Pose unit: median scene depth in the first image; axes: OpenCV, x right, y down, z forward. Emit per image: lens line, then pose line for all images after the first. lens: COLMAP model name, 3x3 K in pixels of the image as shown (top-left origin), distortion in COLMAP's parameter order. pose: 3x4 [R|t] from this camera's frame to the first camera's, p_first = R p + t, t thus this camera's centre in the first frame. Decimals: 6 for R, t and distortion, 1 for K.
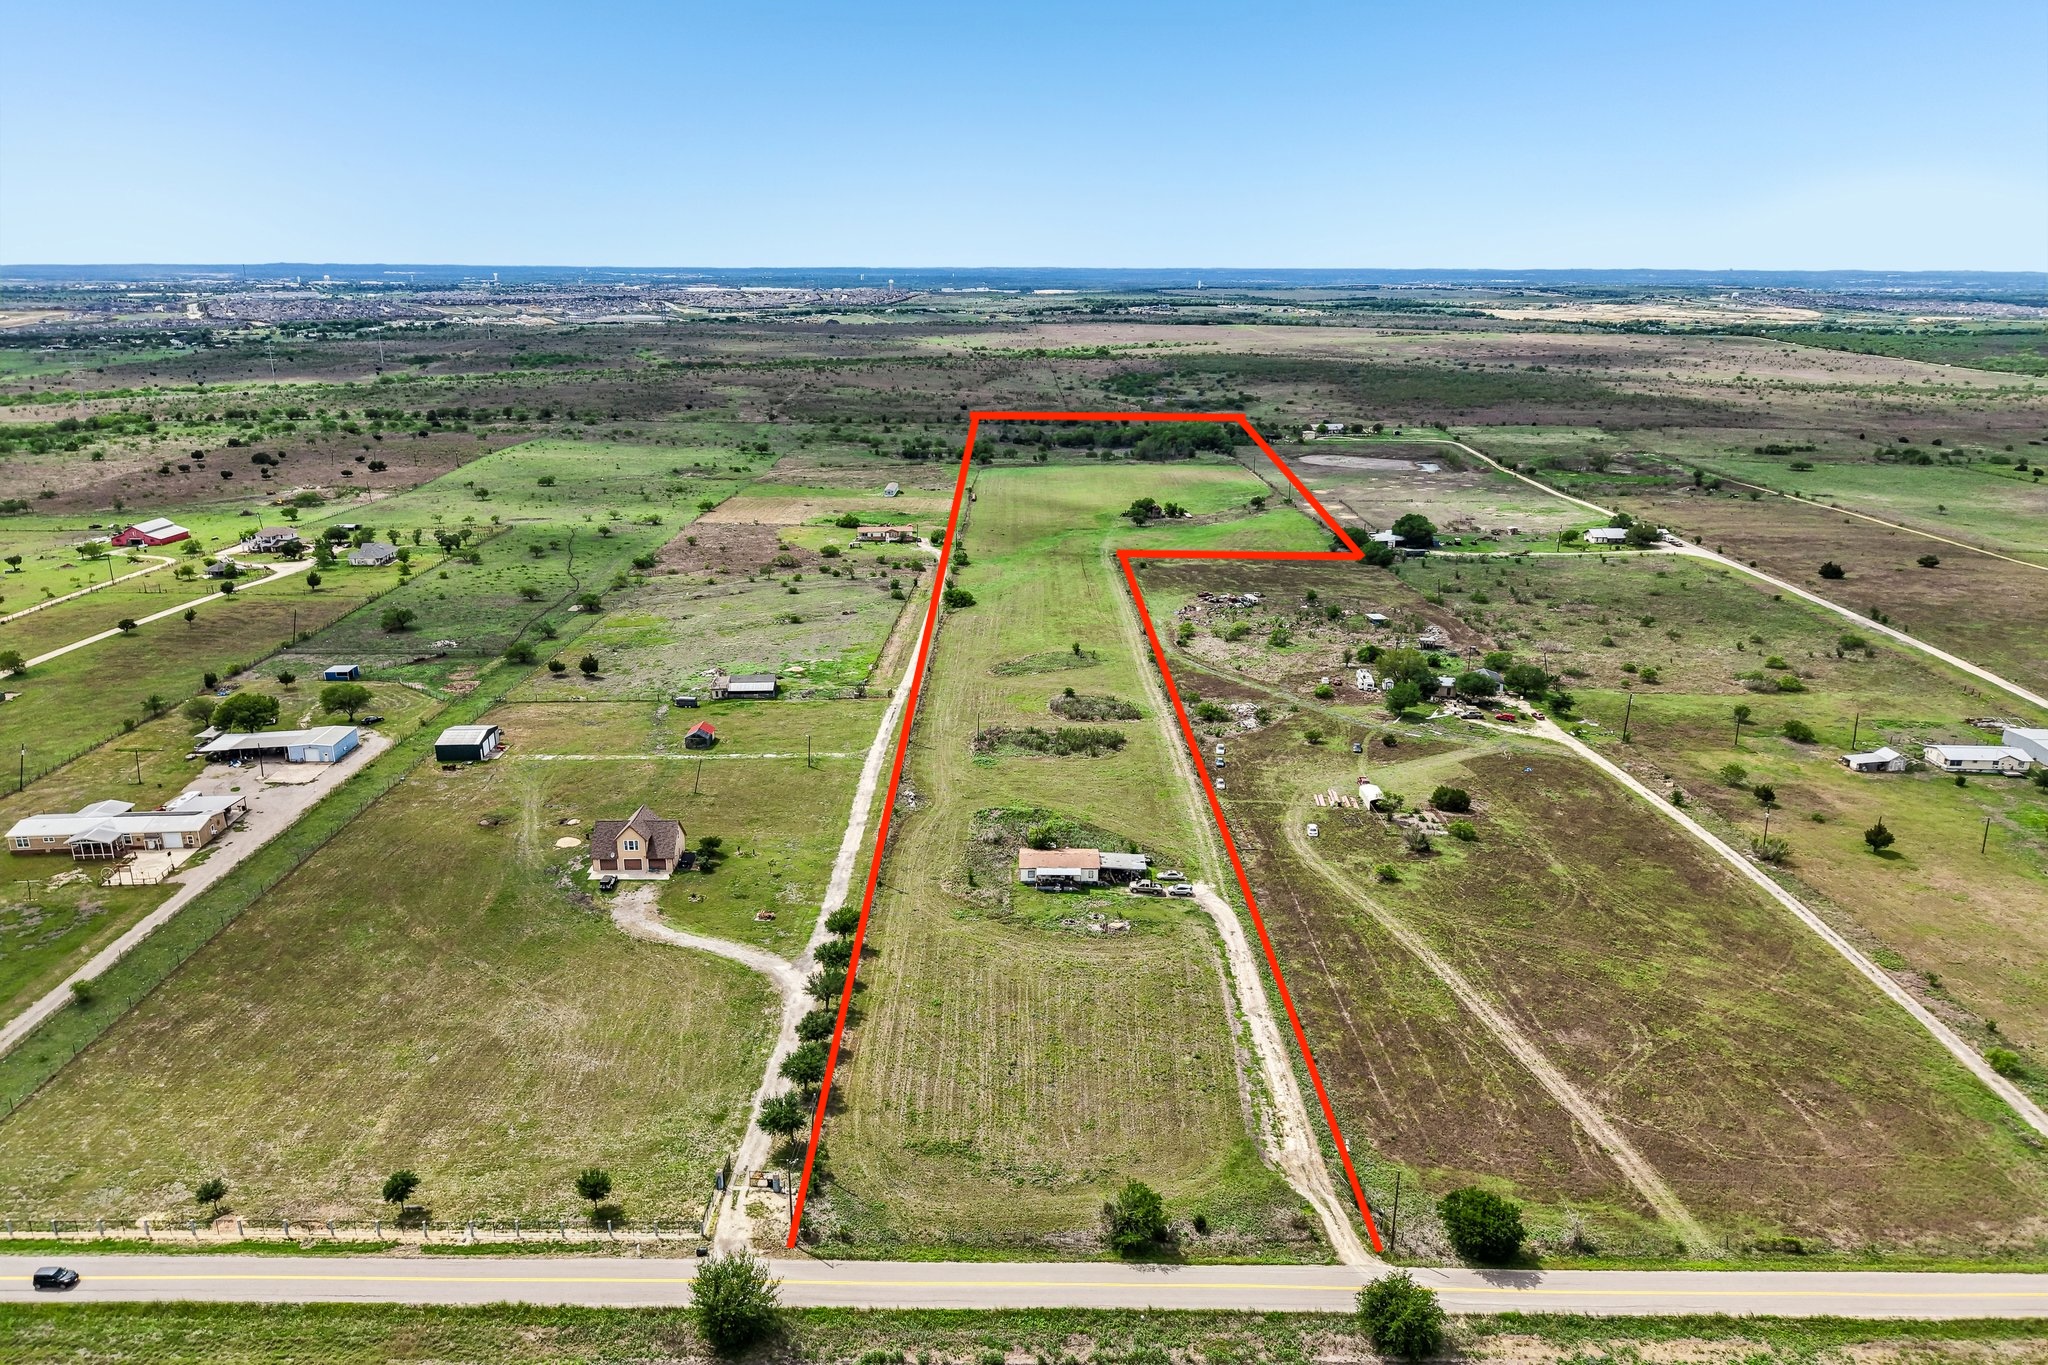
lens RADIAL K [[1358.2, 0, 1017.2], [0, 1358.2, 687.9], [0, 0, 1]] dist [0.035964, -0.042682]
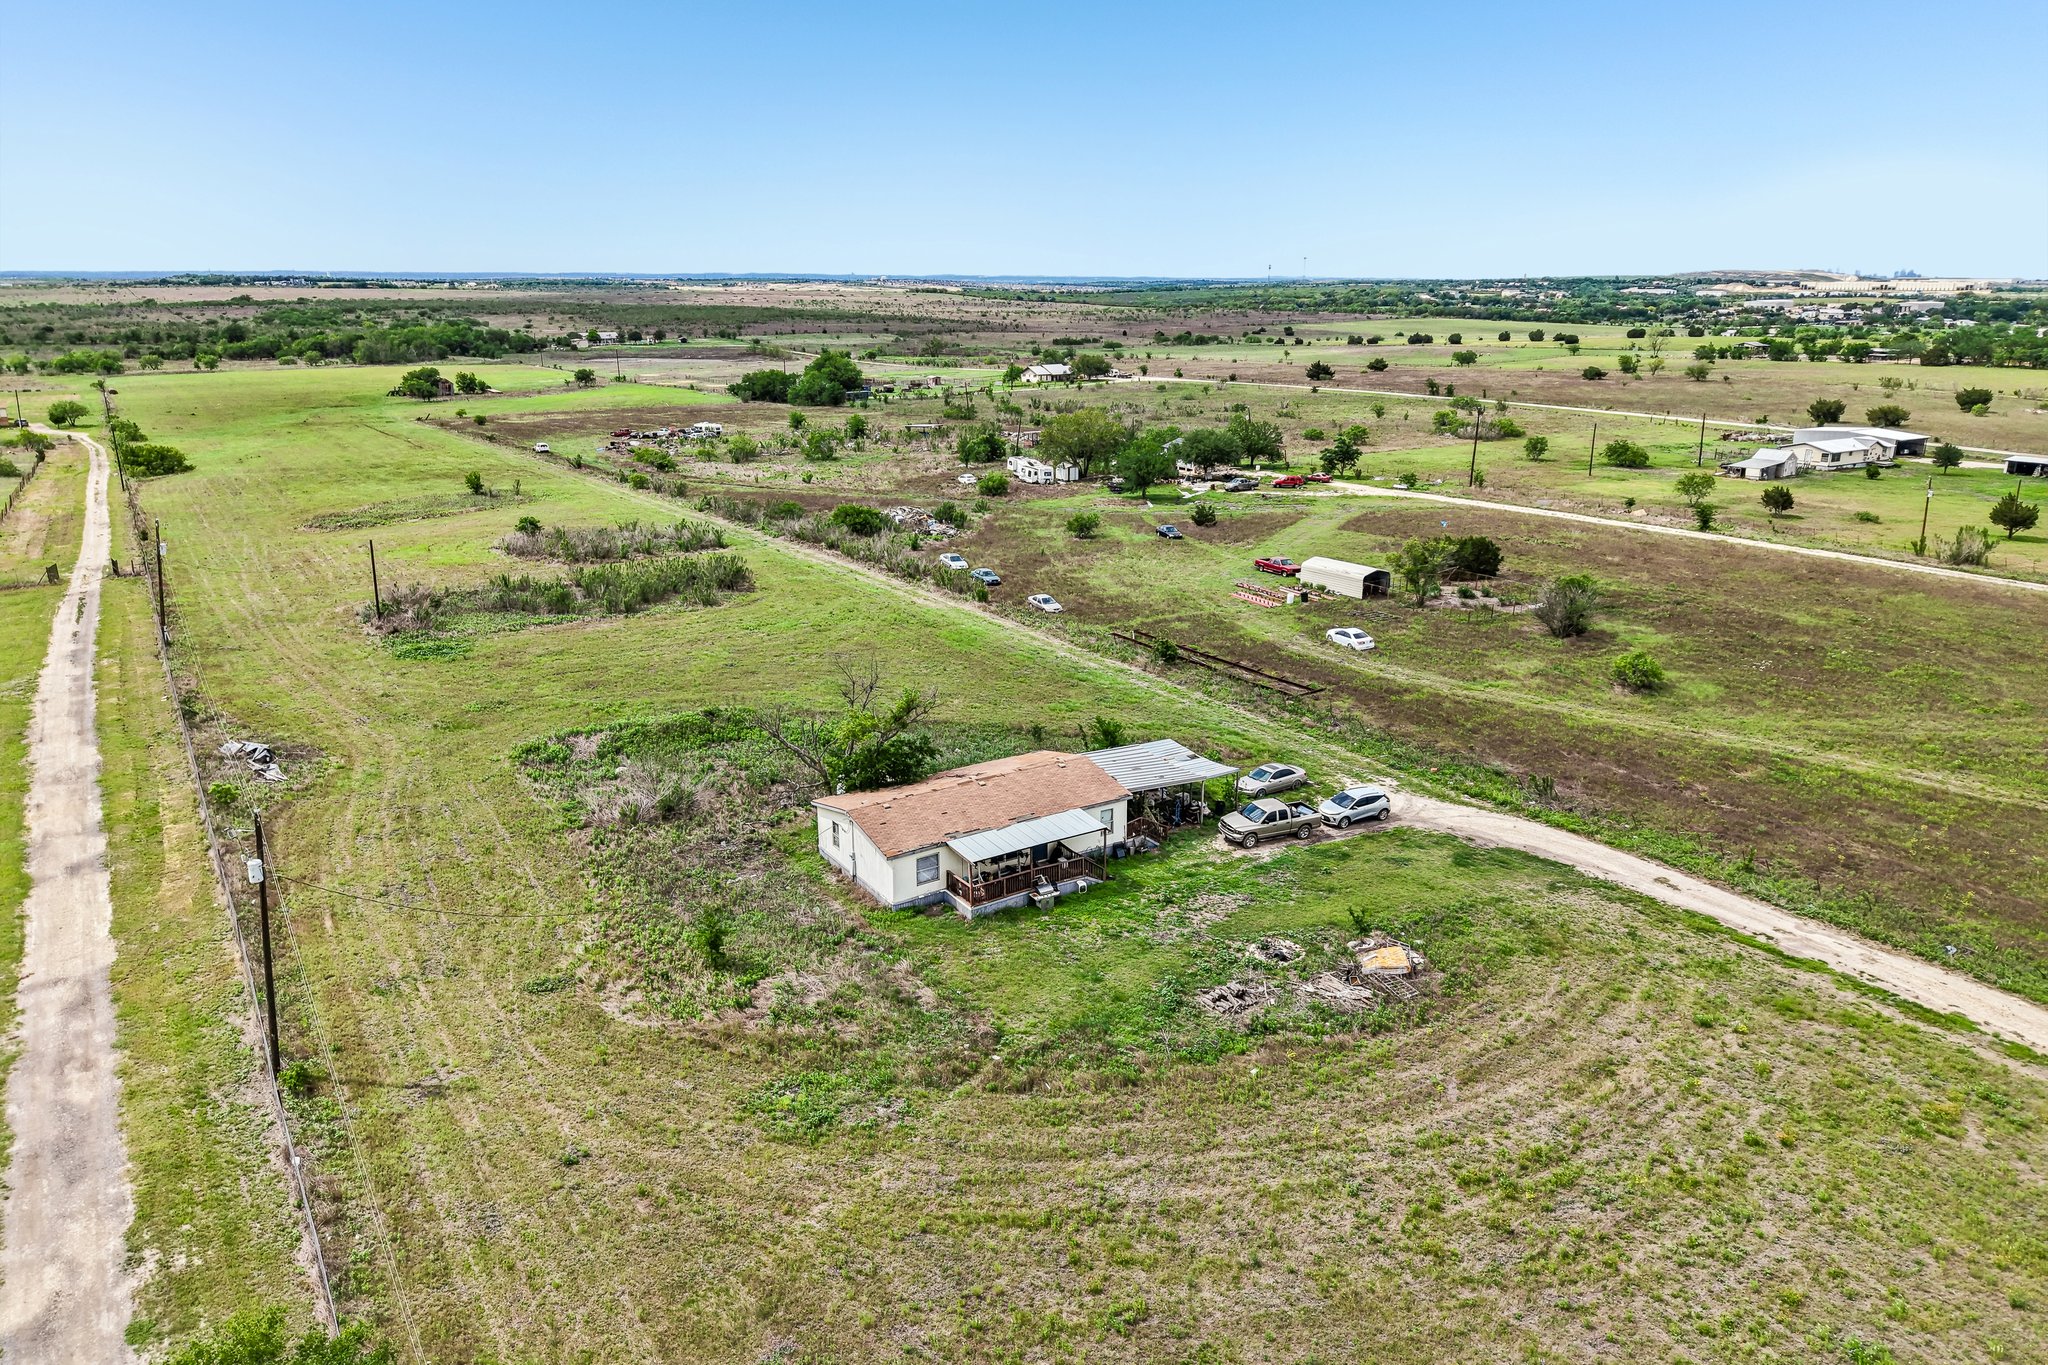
lens RADIAL K [[1358.2, 0, 1034.7], [0, 1358.2, 688.7], [0, 0, 1]] dist [0.035964, -0.042682]
pose [[0.828769, -0.160925, 0.535953, -0.089511], [0.162860, 0.985662, 0.044117, 0.075572], [-0.535368, 0.050723, 0.843095, 0.616312]]
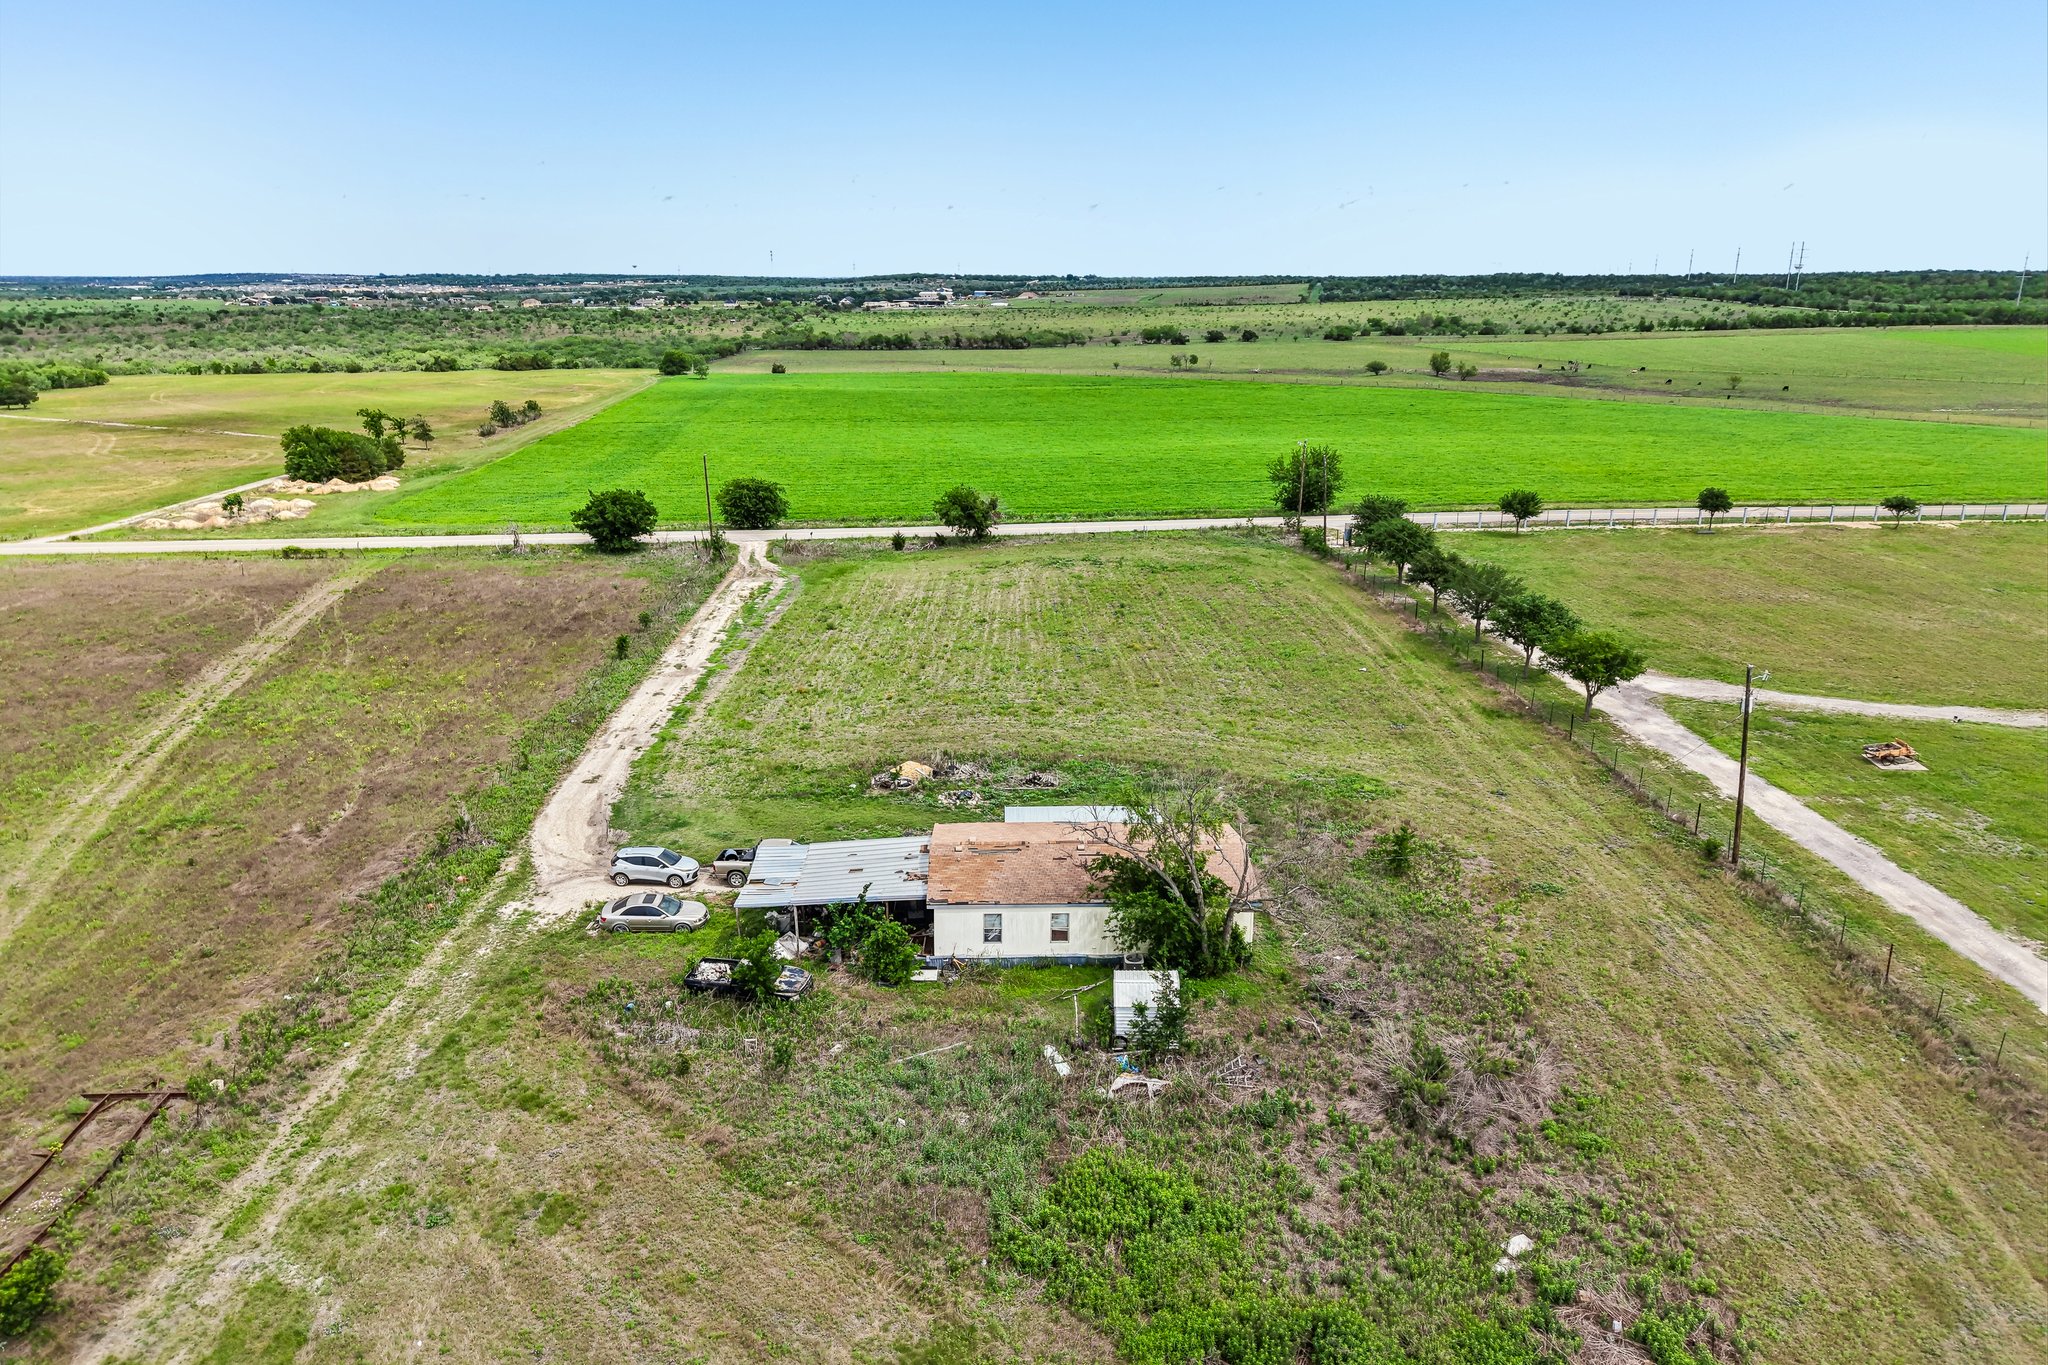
lens RADIAL K [[1358.2, 0, 1029.7], [0, 1358.2, 701.9], [0, 0, 1]] dist [0.035964, -0.042682]
pose [[-0.998911, 0.011811, -0.045144, 0.043480], [-0.015701, 0.825960, 0.563510, -0.034120], [0.043943, 0.563605, -0.824875, 0.980328]]
